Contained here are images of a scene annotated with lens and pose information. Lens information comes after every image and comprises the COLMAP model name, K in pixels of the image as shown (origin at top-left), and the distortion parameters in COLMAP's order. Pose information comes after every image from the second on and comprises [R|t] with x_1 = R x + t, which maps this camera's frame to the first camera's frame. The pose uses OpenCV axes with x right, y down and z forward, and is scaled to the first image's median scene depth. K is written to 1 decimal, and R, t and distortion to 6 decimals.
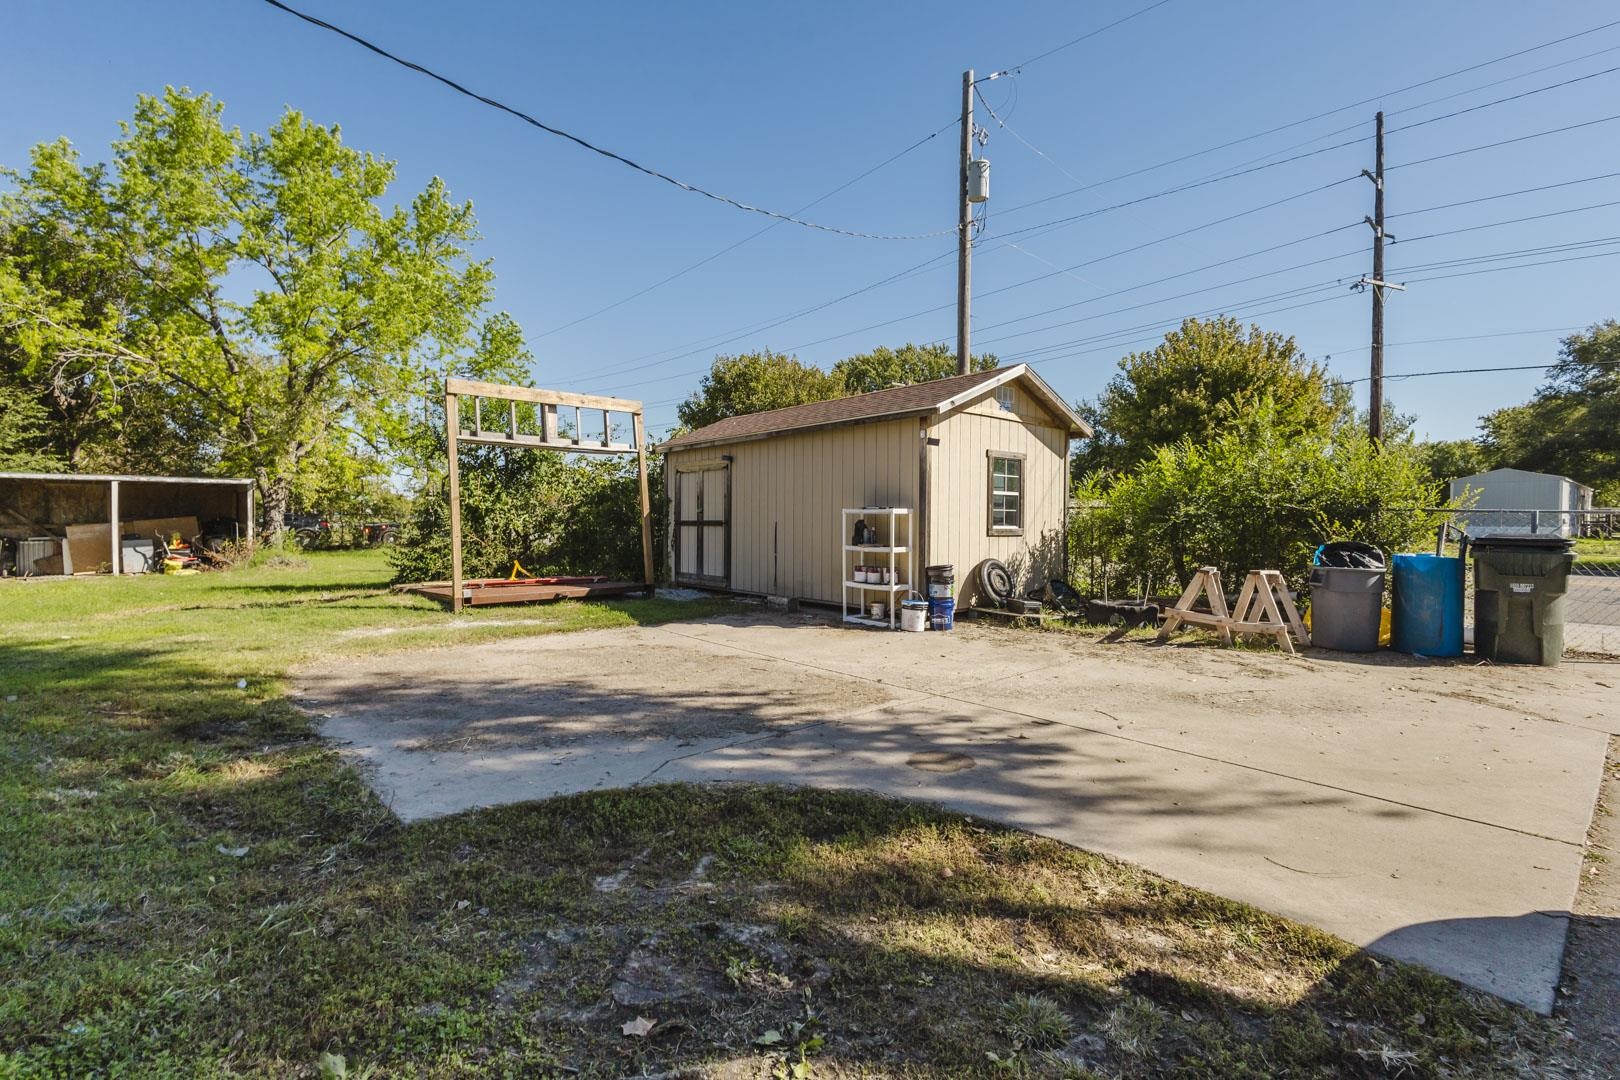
lens RADIAL K [[737.6, 0, 809.7], [0, 737.6, 540.8], [0, 0, 1]] dist [-0.000262, -0.000923]
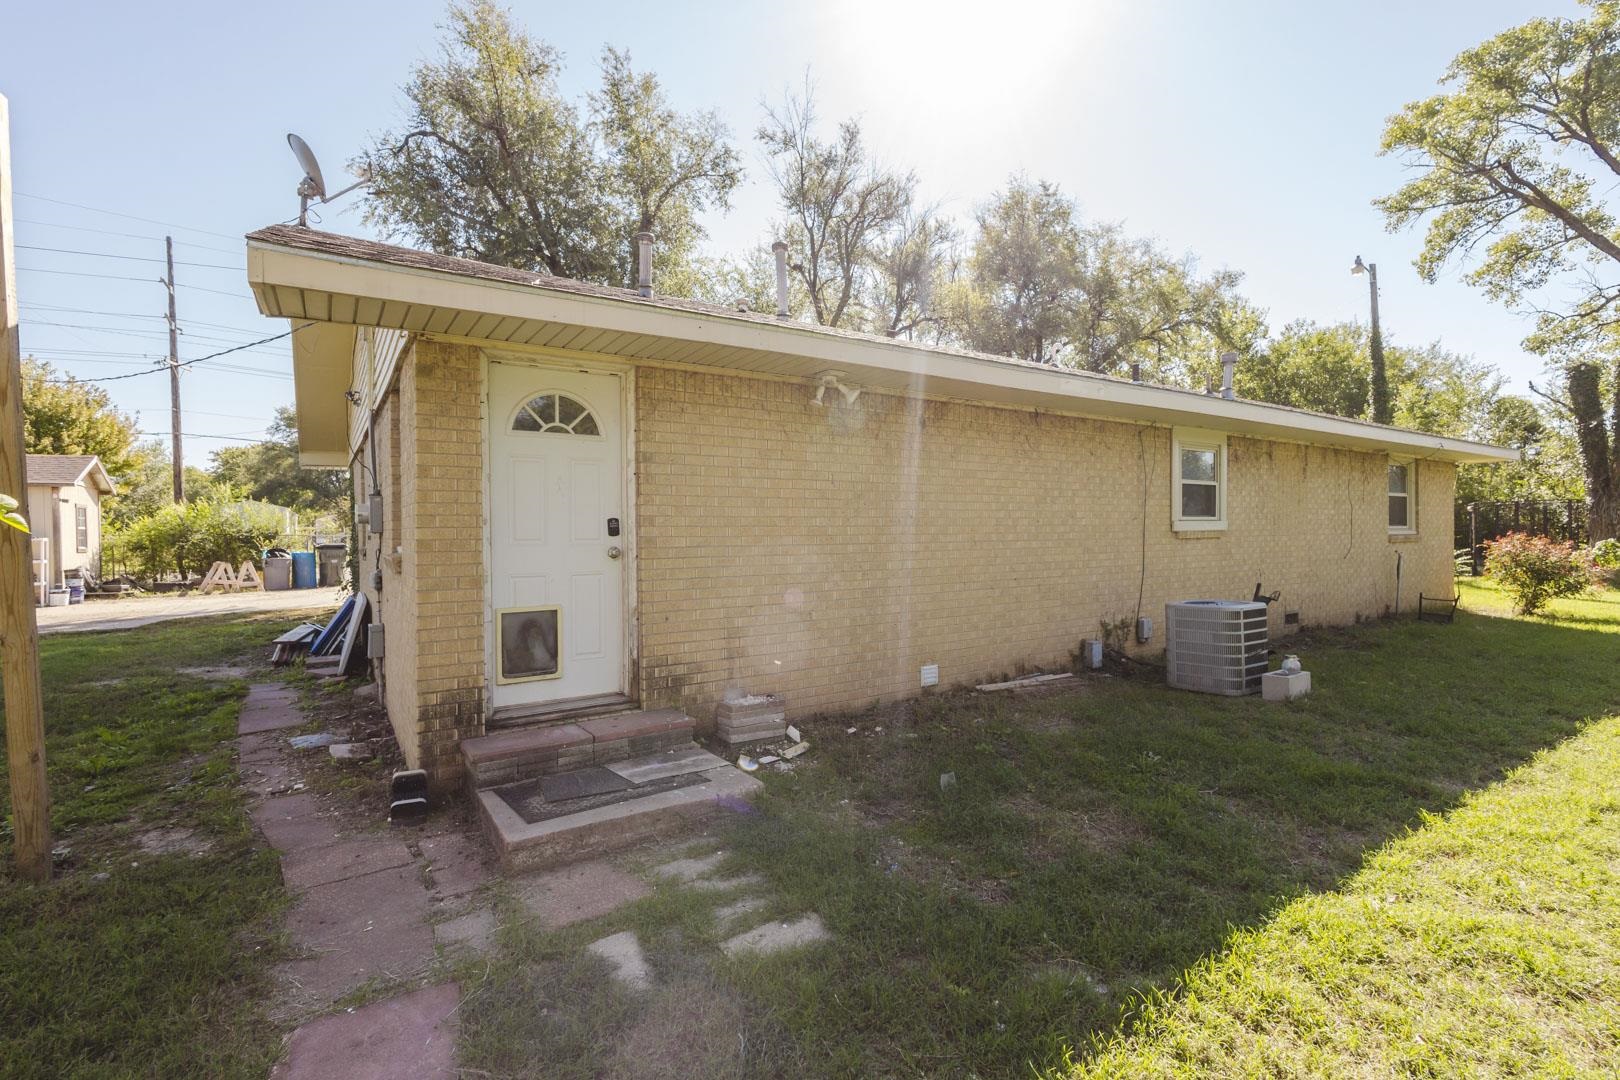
lens RADIAL K [[737.6, 0, 810.2], [0, 737.6, 543.1], [0, 0, 1]] dist [-0.000262, -0.000923]
pose [[0.130212, -0.020414, 0.991276, -0.428566], [0.039695, 0.999094, 0.015361, 0.004392], [-0.990691, 0.037348, 0.130905, -0.323337]]
